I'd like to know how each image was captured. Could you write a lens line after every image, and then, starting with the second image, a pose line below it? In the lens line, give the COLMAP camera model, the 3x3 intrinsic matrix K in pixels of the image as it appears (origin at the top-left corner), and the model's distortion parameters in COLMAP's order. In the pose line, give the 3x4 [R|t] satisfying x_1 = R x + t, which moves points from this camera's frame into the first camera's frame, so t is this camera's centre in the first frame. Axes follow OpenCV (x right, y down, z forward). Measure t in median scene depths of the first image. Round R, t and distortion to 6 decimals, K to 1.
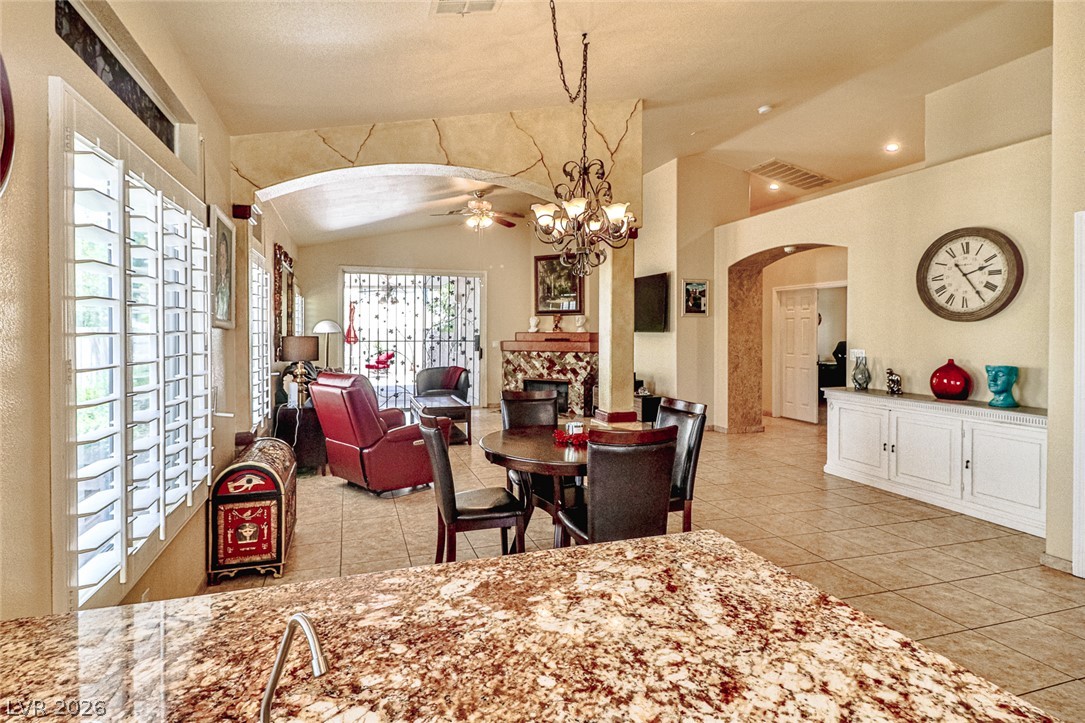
lens RADIAL K [[554.3, 0, 516.8], [0, 554.3, 336.2], [0, 0, 1]] dist [0.023532, -0.014746]
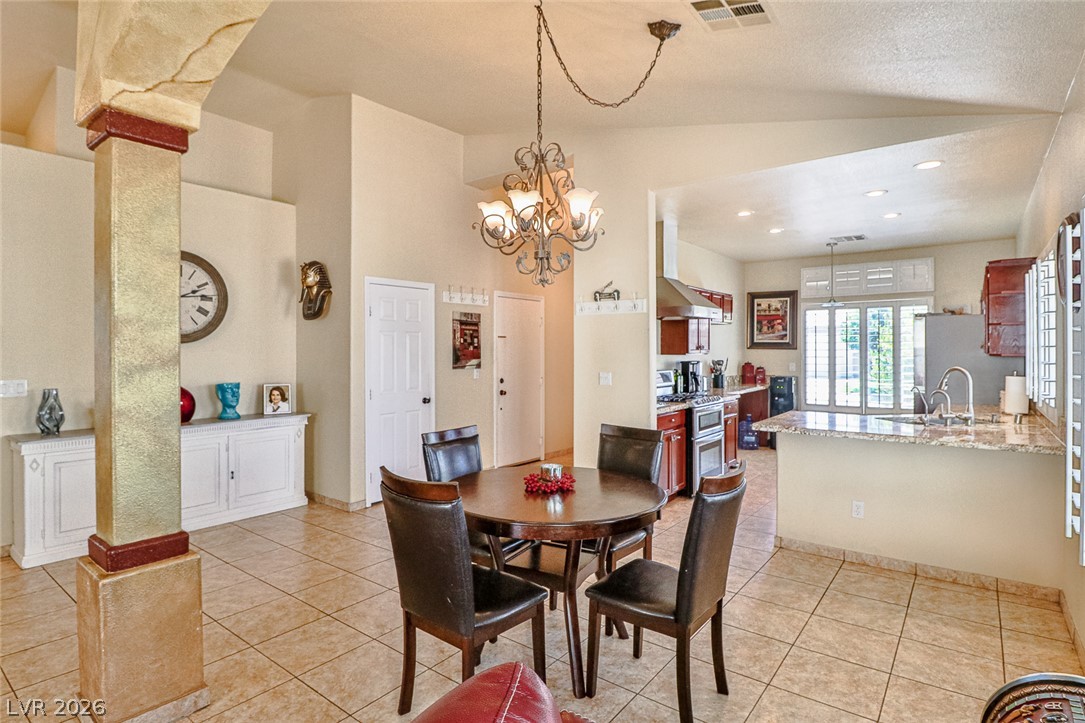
lens RADIAL K [[558.2, 0, 536.8], [0, 558.2, 347.4], [0, 0, 1]] dist [0.000782, -0.013276]
pose [[-0.573081, 0.004319, 0.819487, -0.300023], [0.010720, 0.999940, 0.002227, -0.010730], [-0.819428, 0.010061, -0.573093, 0.800318]]
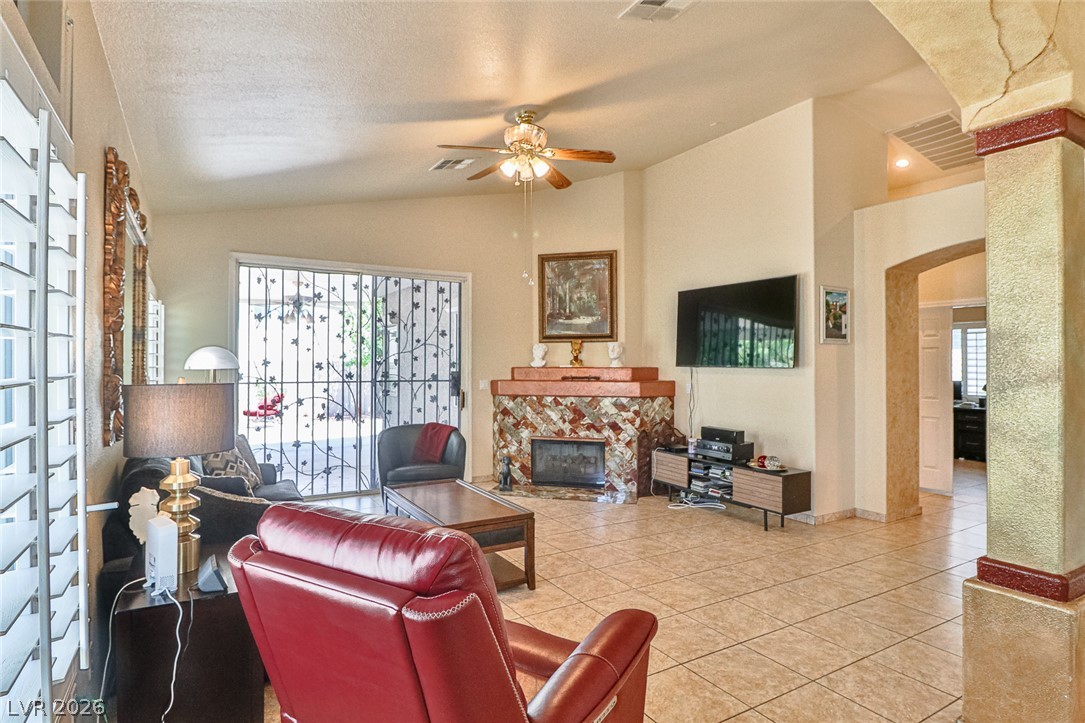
lens RADIAL K [[576.2, 0, 524.4], [0, 576.2, 359.0], [0, 0, 1]] dist [-0.005988, -0.001898]
pose [[0.975748, 0.002354, 0.218883, -0.232424], [0.001417, 0.999853, -0.017072, -0.008173], [-0.218891, 0.016968, 0.975602, 0.537655]]
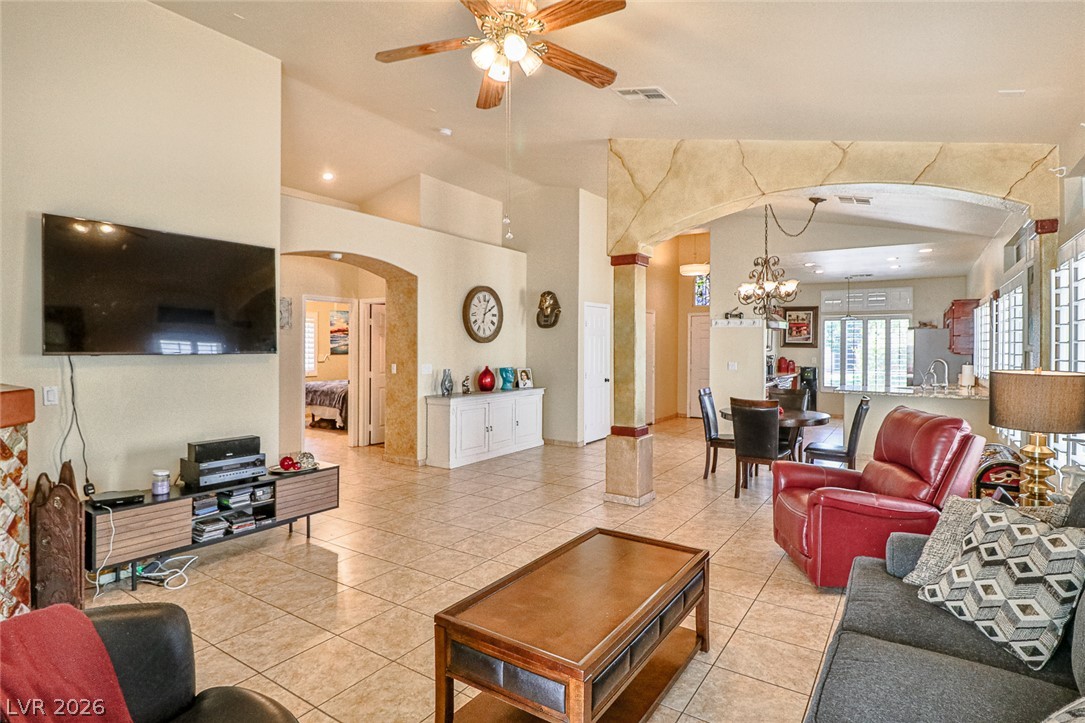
lens RADIAL K [[562.9, 0, 538.0], [0, 562.9, 345.7], [0, 0, 1]] dist [0.005329, -0.017686]
pose [[-0.631185, -0.004443, 0.775620, -0.445721], [0.003595, 0.999956, 0.008653, -0.024327], [-0.775624, 0.008250, -0.631141, 1.470310]]
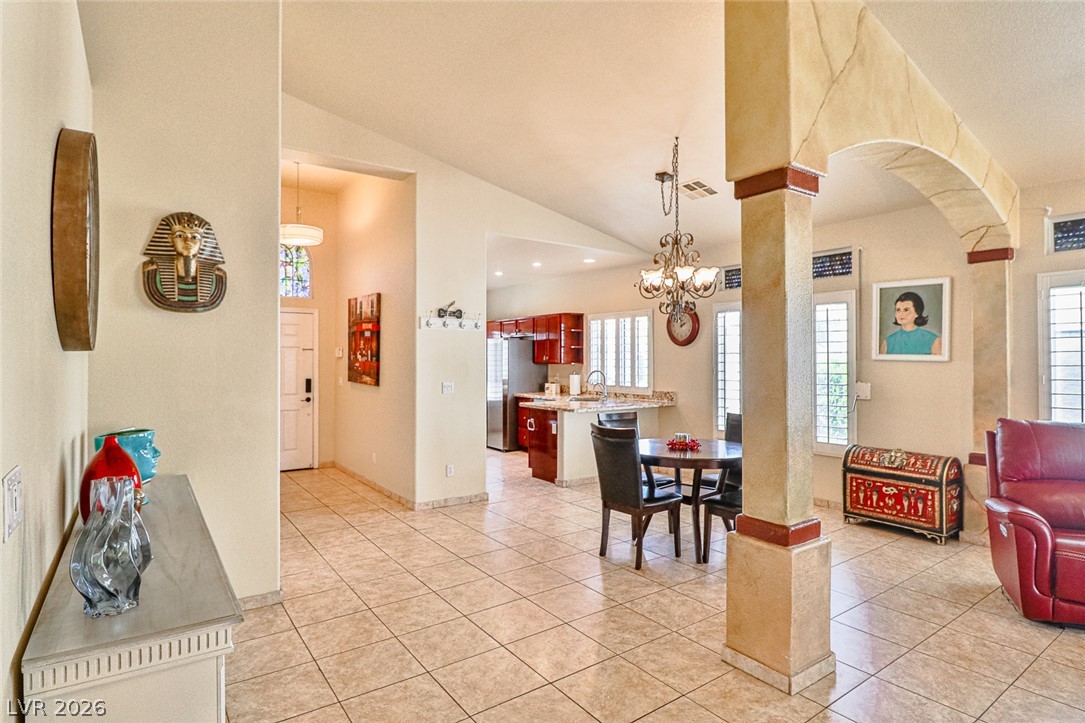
lens RADIAL K [[563.0, 0, 530.8], [0, 563.0, 350.3], [0, 0, 1]] dist [0.005671, -0.017116]
pose [[-0.952289, -0.002161, -0.305191, 0.460912], [-0.000902, 0.999990, -0.004267, -0.018682], [0.305197, -0.003788, -0.952282, 1.165739]]
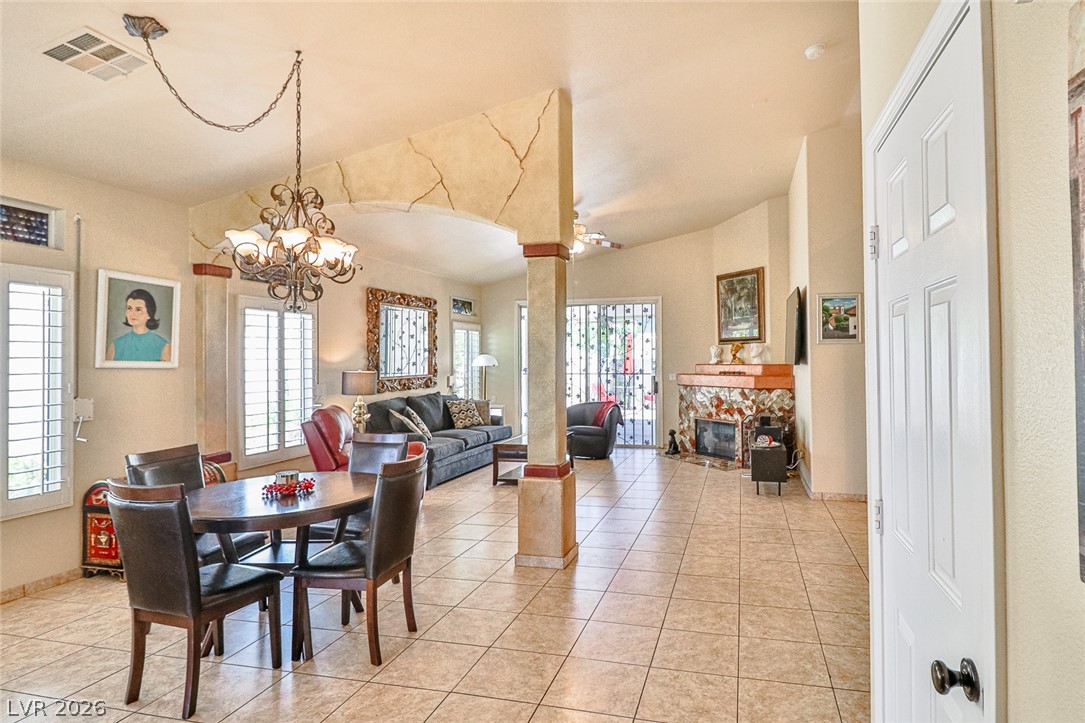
lens RADIAL K [[580.5, 0, 606.1], [0, 580.5, 351.7], [0, 0, 1]] dist [0.026779, -0.015042]
pose [[0.863529, -0.014233, -0.504098, 0.563671], [0.003036, 0.999730, -0.023026, -0.010053], [0.504289, 0.018353, 0.863340, 0.229299]]
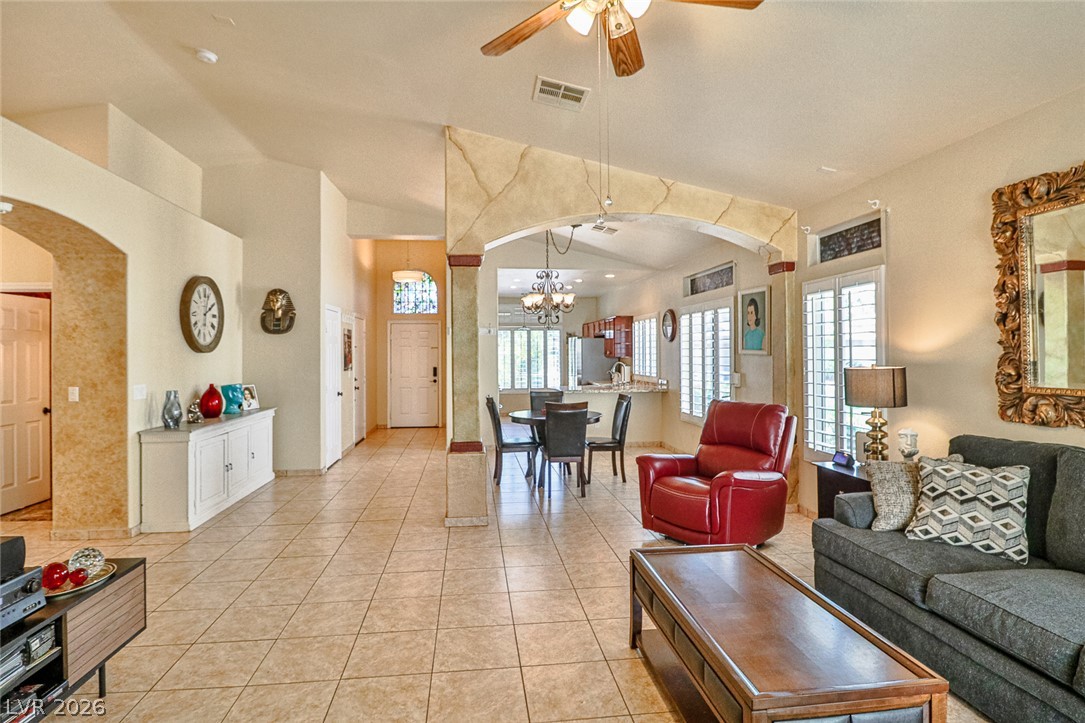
lens RADIAL K [[554.4, 0, 533.5], [0, 554.4, 346.2], [0, 0, 1]] dist [0.000390, -0.014689]
pose [[-0.983237, 0.008853, 0.182115, -0.097227], [0.008730, 0.999961, -0.001476, -0.024966], [-0.182121, 0.000139, -0.983276, 1.575536]]
